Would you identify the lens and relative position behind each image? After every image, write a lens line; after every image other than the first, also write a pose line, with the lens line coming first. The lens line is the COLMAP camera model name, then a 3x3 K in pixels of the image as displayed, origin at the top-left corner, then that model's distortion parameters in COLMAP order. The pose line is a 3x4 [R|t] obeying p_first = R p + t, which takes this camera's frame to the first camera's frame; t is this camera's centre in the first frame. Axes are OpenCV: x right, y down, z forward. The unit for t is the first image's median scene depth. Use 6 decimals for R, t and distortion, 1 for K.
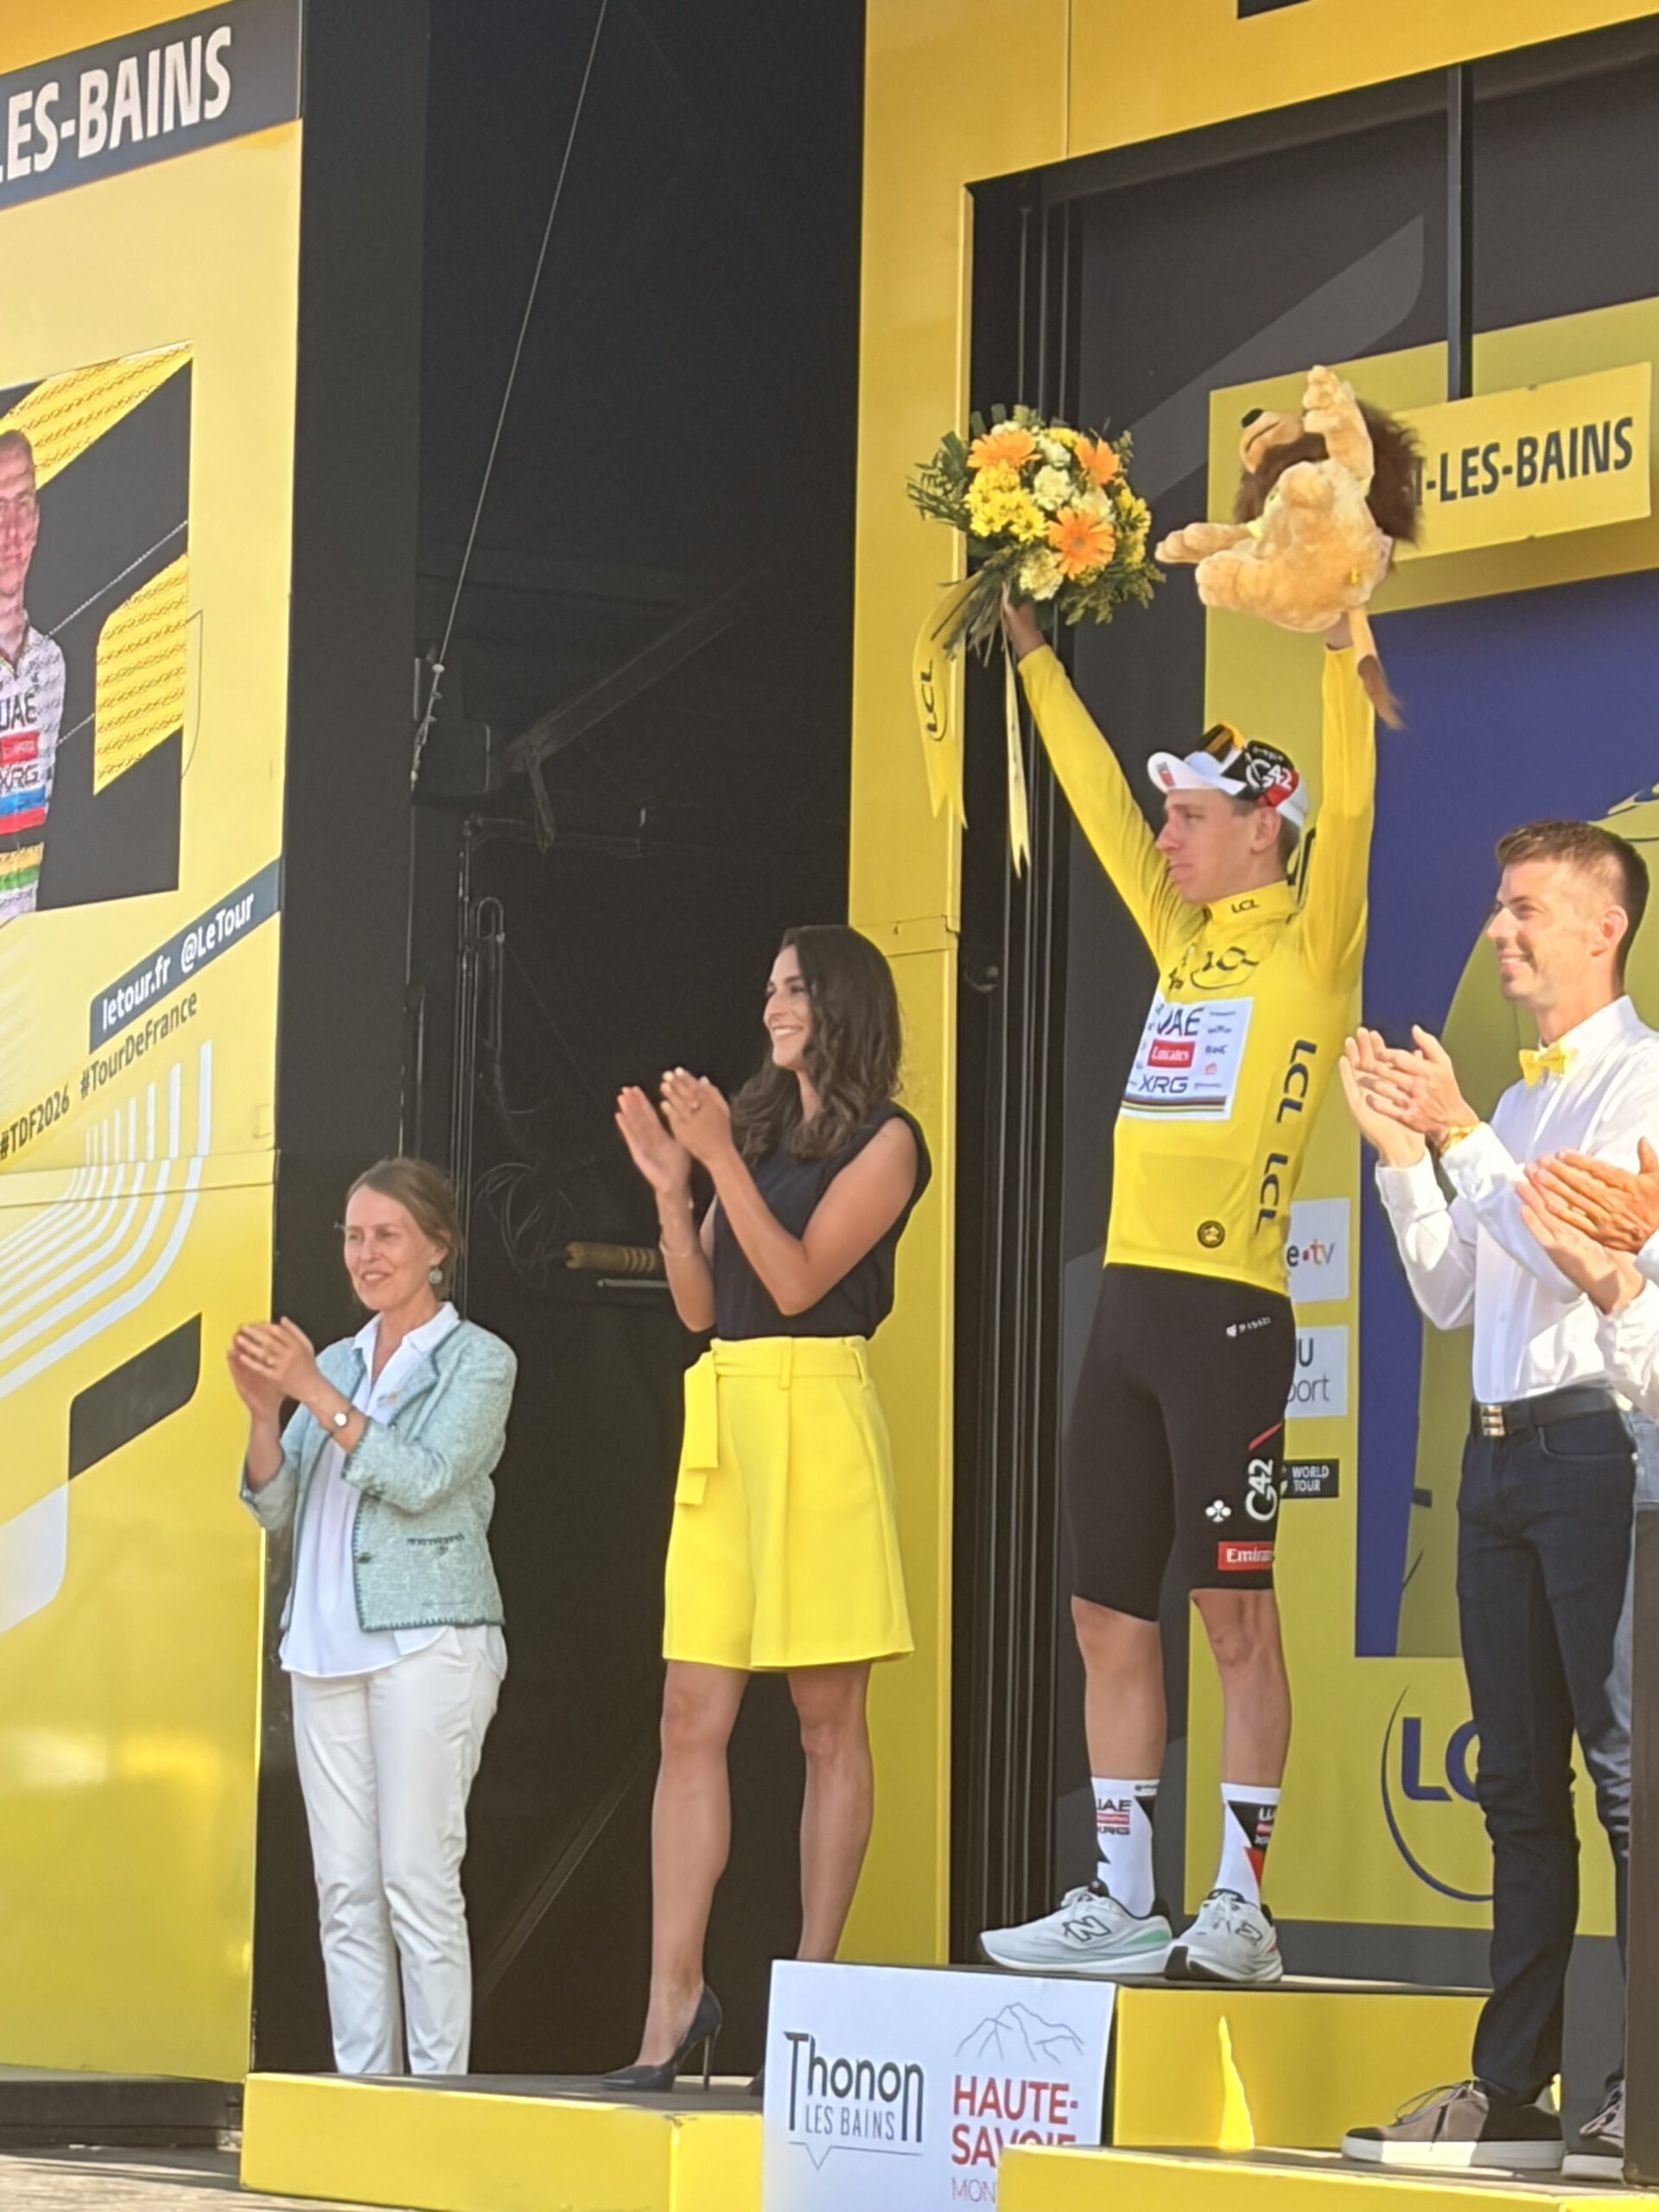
lens RADIAL K [[7832.6, 0, 834.7], [0, 7832.6, 1123.9], [0, 0, 1]] dist [0.353048, 0.000000]
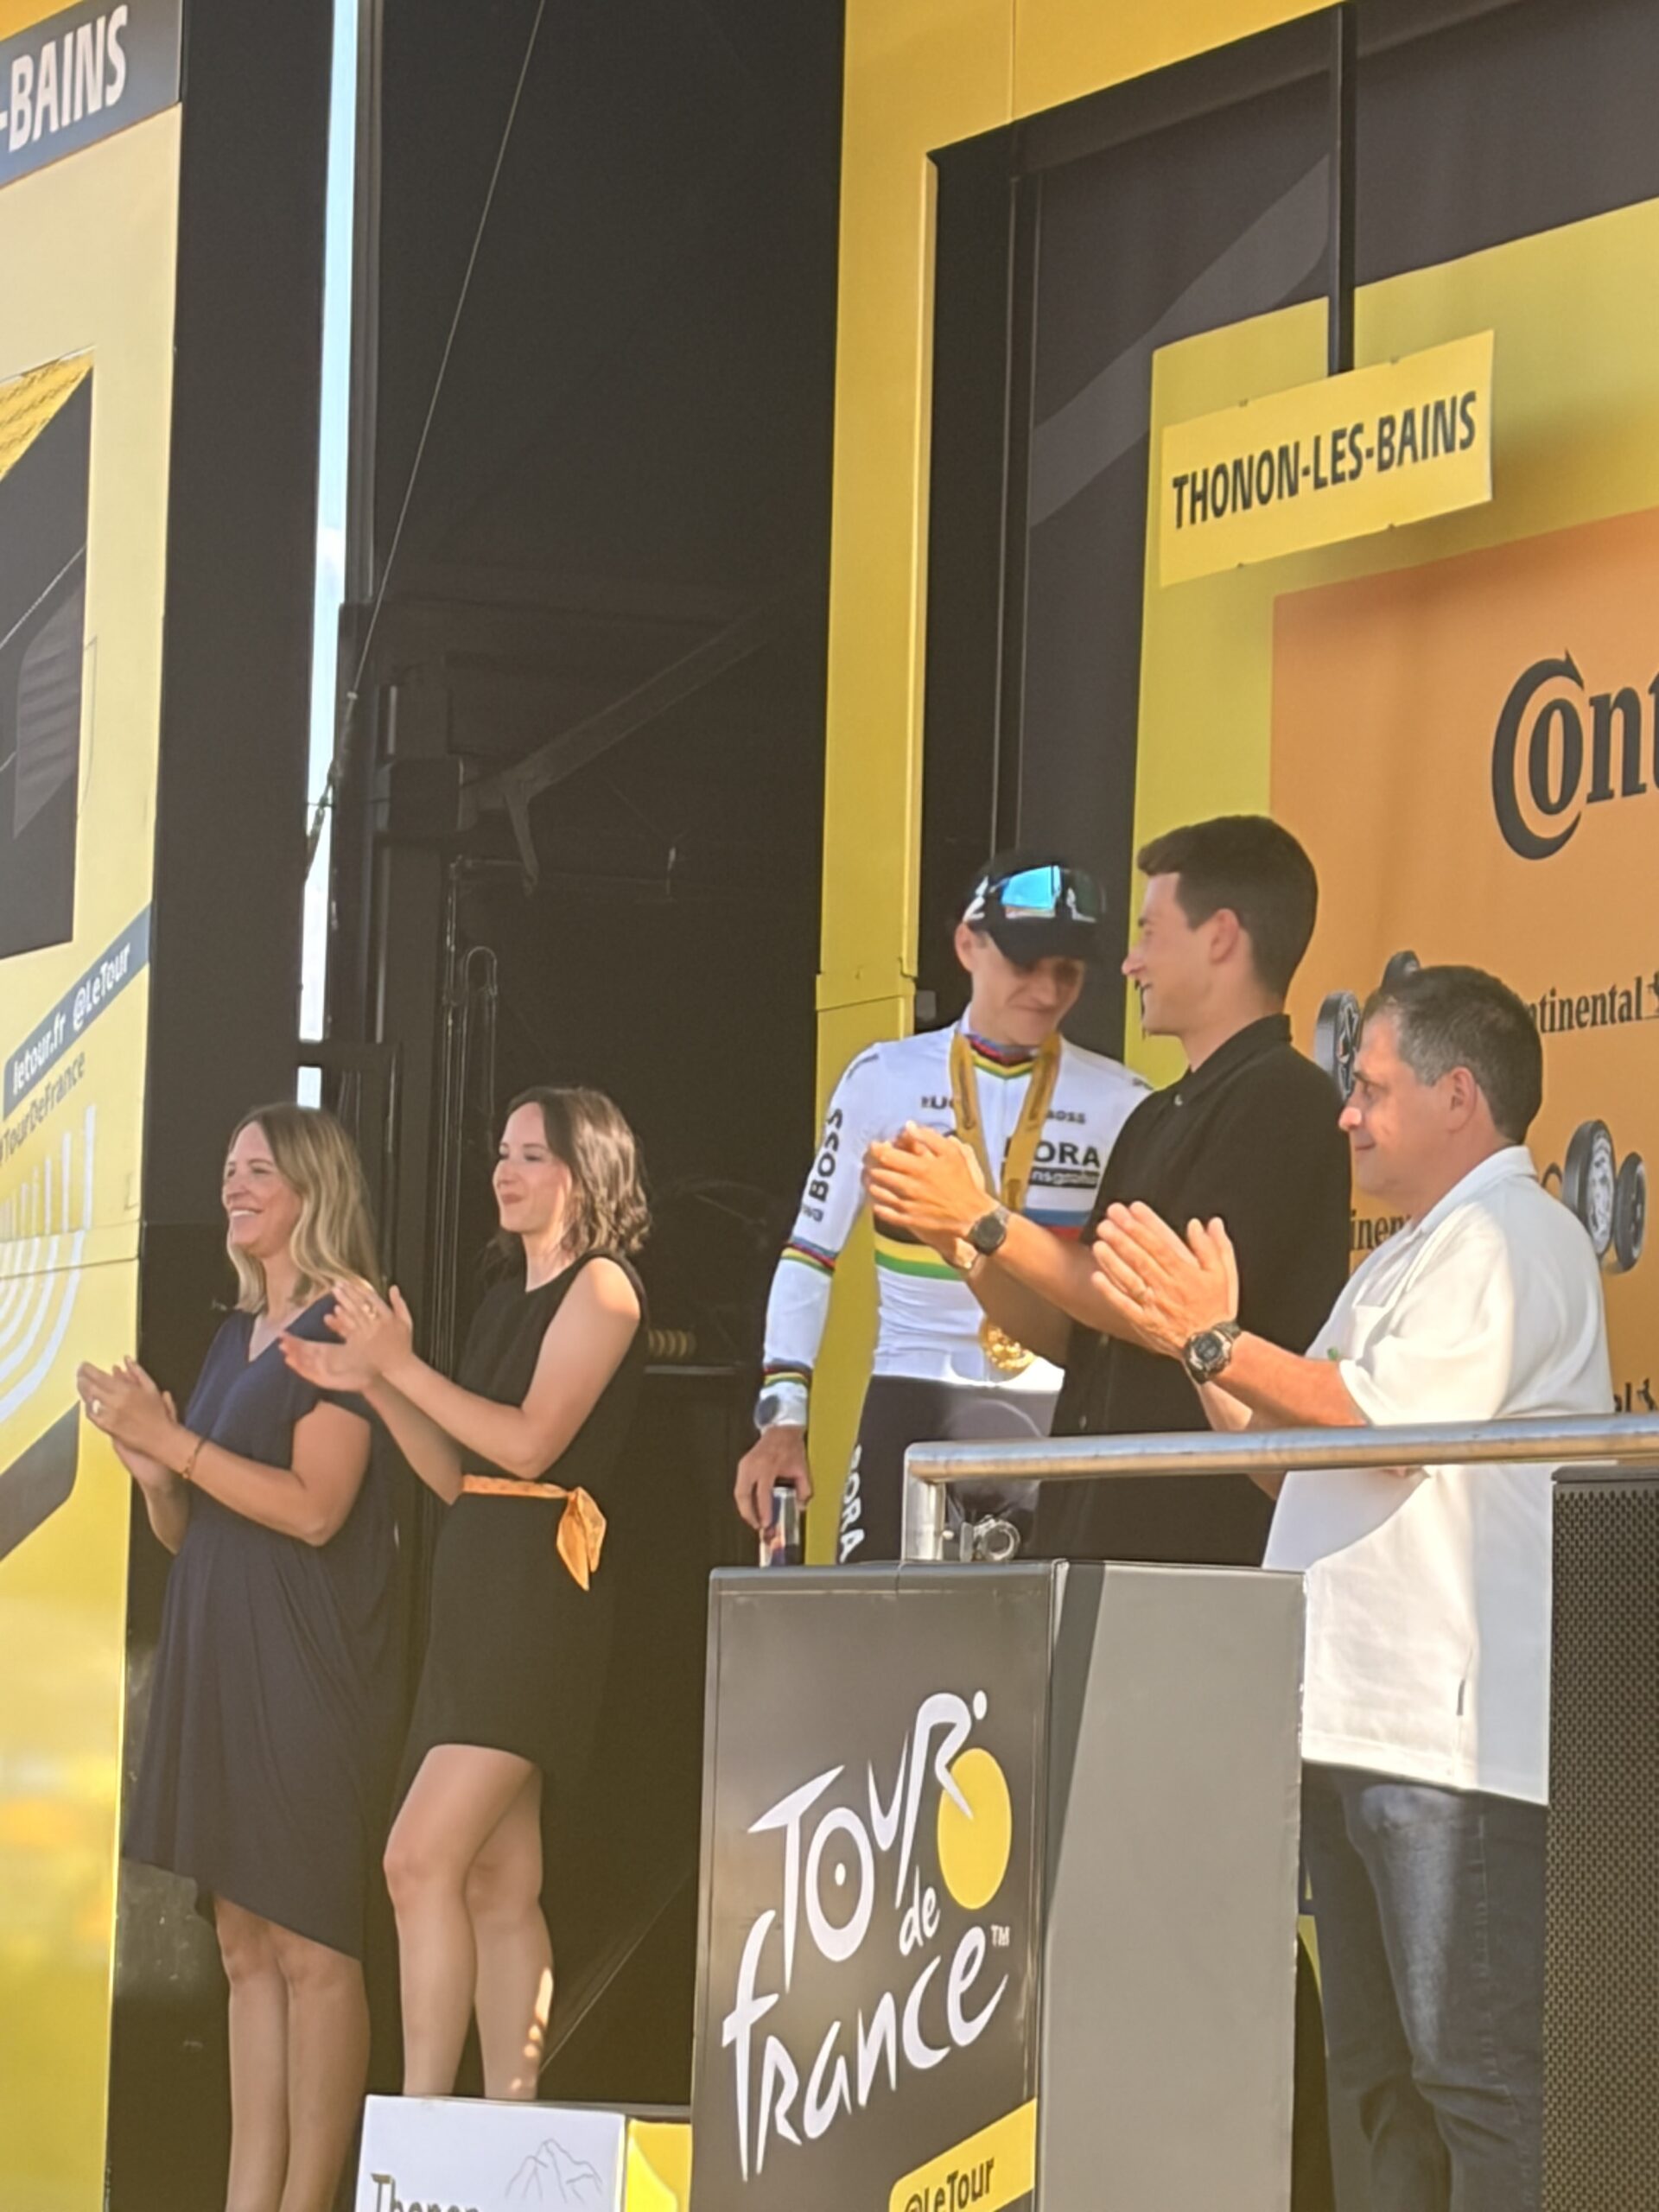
lens RADIAL K [[8867.9, 0, 823.9], [0, 8867.9, 1101.9], [0, 0, 1]] dist [0.364323, 0.000000]
pose [[0.985658, -0.009844, -0.168471, 0.177676], [0.007099, 0.999832, -0.016889, 0.007210], [0.168608, 0.015451, 0.985562, -0.011304]]
